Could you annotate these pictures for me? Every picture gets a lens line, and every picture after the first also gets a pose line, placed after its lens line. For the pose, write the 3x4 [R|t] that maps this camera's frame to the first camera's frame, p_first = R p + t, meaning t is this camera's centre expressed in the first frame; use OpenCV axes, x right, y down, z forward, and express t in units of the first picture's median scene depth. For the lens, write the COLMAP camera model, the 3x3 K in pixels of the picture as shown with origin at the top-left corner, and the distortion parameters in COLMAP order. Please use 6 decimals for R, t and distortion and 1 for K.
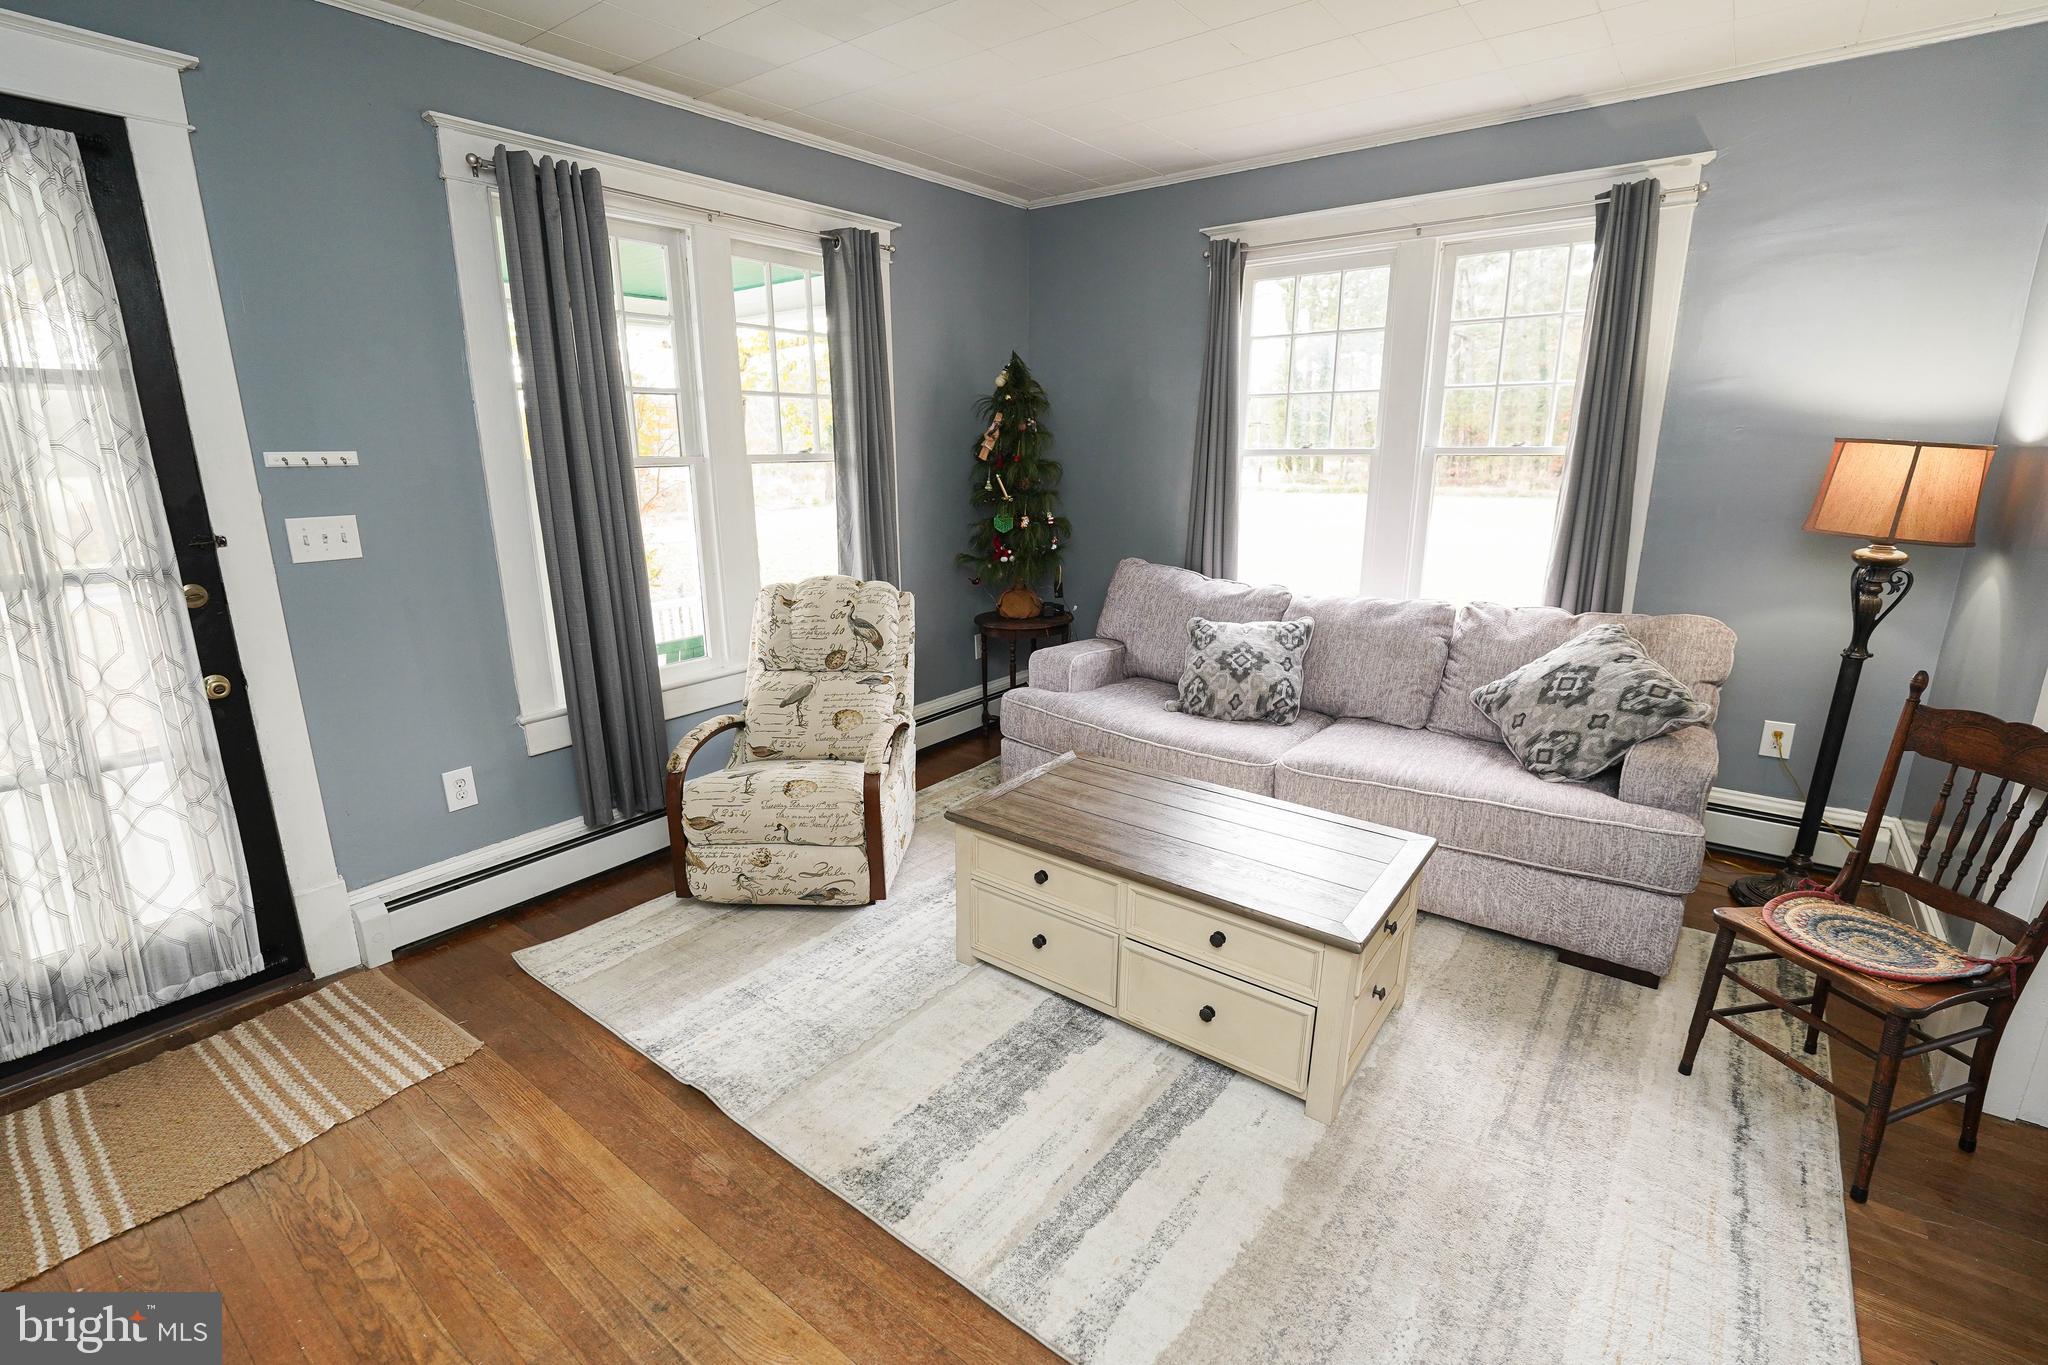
lens RADIAL K [[914.4, 0, 1007.8], [0, 914.4, 691.4], [0, 0, 1]] dist [-0.024553, 0.003503]
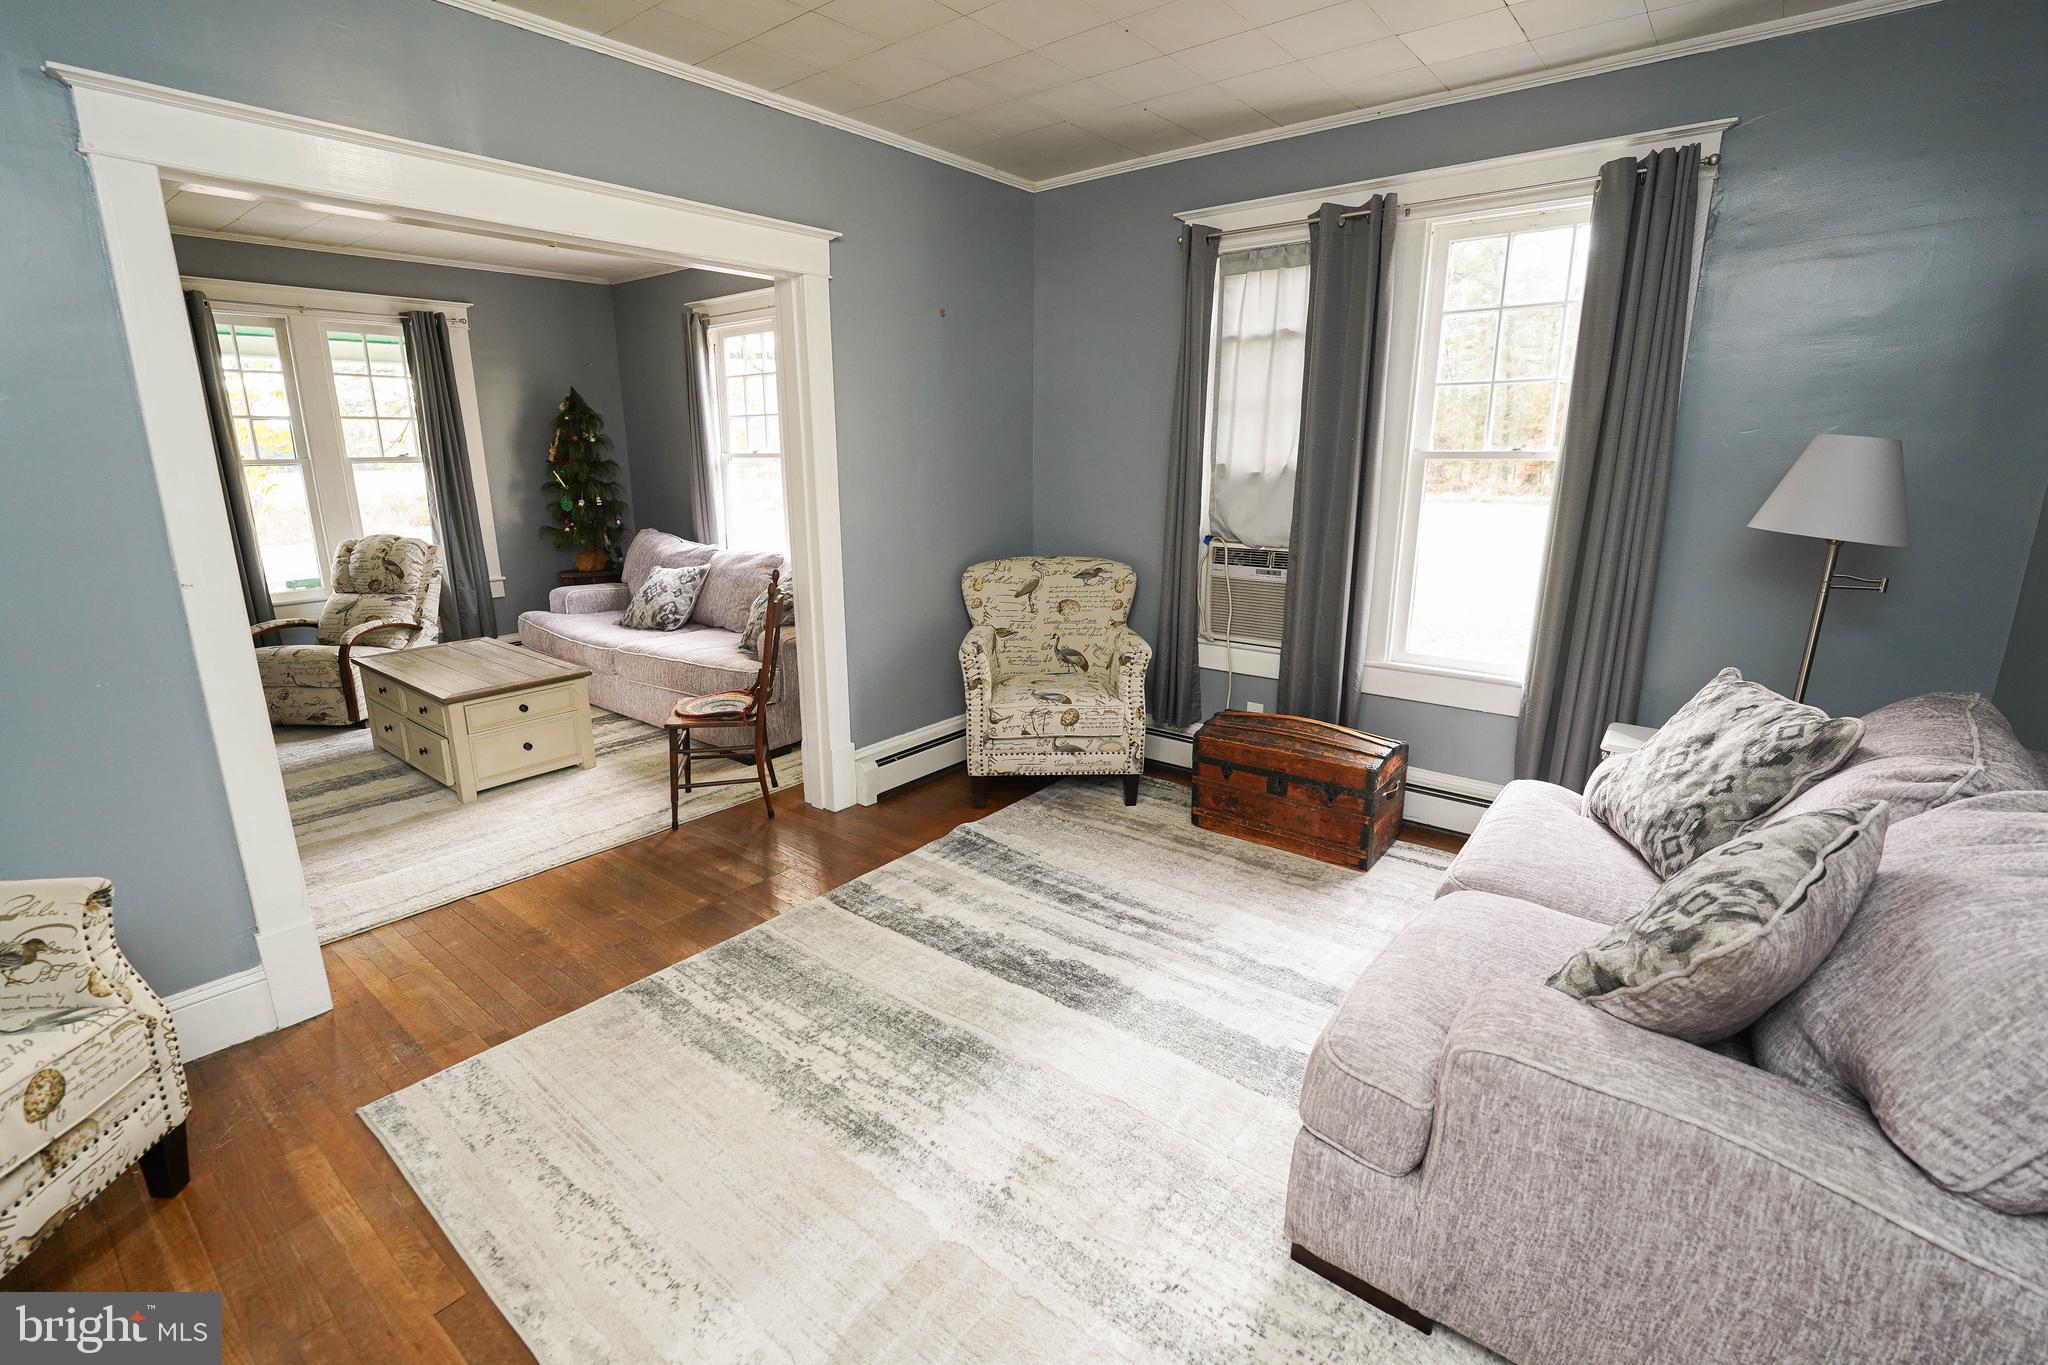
lens RADIAL K [[914.4, 0, 1008.8], [0, 914.4, 682.8], [0, 0, 1]] dist [-0.024553, 0.003503]
pose [[0.999855, 0.009796, -0.013924, 1.066177], [-0.009932, 0.999903, -0.009722, 0.157423], [0.013828, 0.009859, 0.999856, -0.637381]]
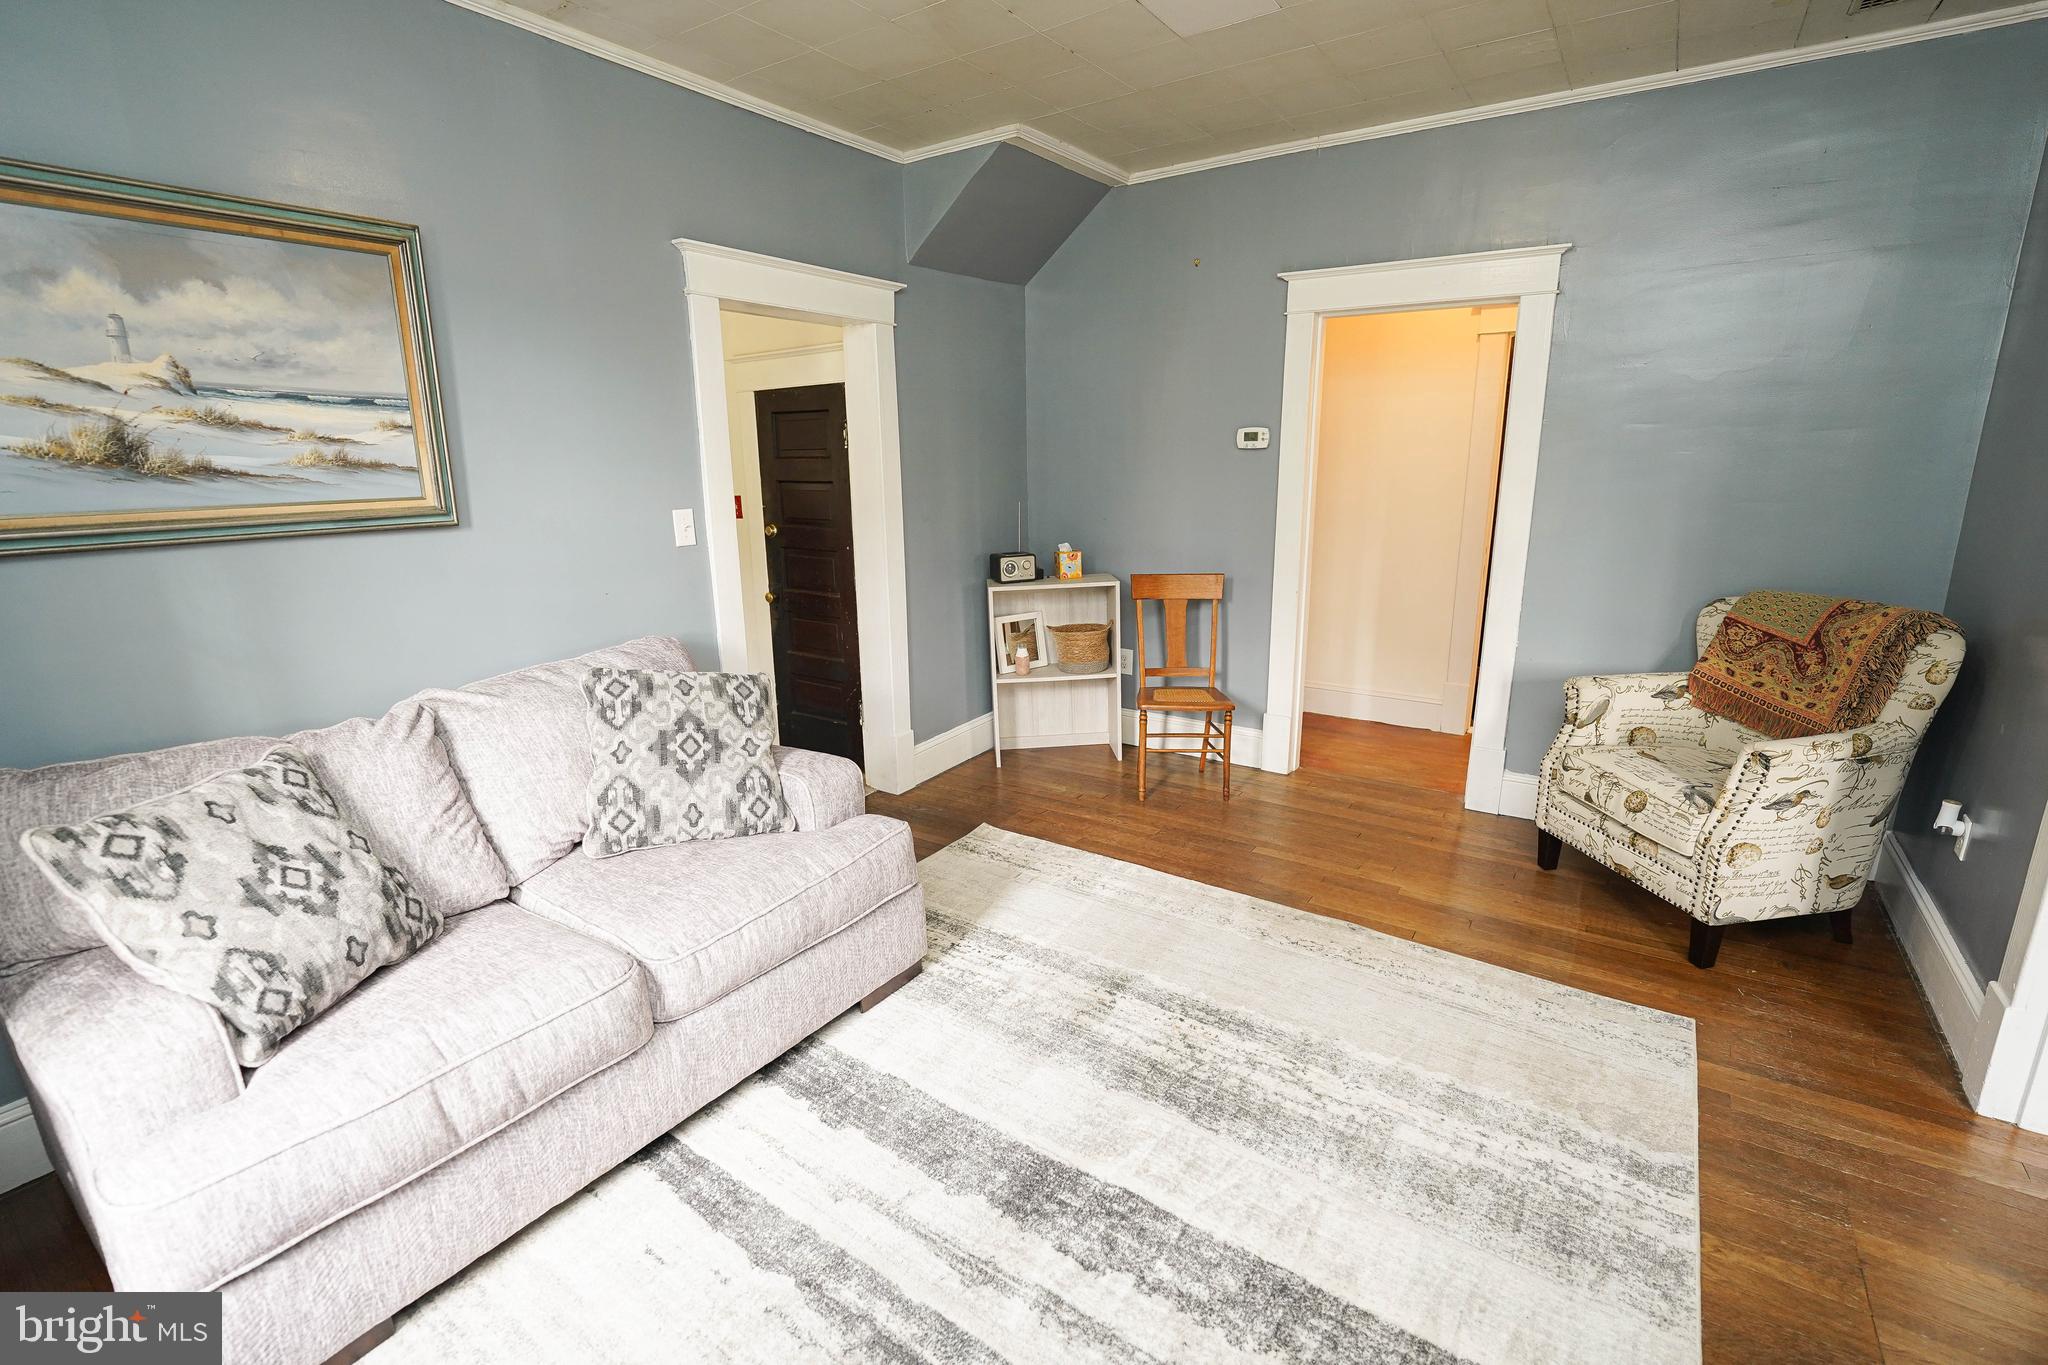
lens RADIAL K [[914.4, 0, 980.7], [0, 914.4, 693.6], [0, 0, 1]] dist [-0.024553, 0.003503]
pose [[-0.999107, 0.034515, -0.024383, 1.194047], [0.018108, 0.871007, 0.490937, -0.171687], [0.038182, 0.490057, -0.870854, 0.628574]]
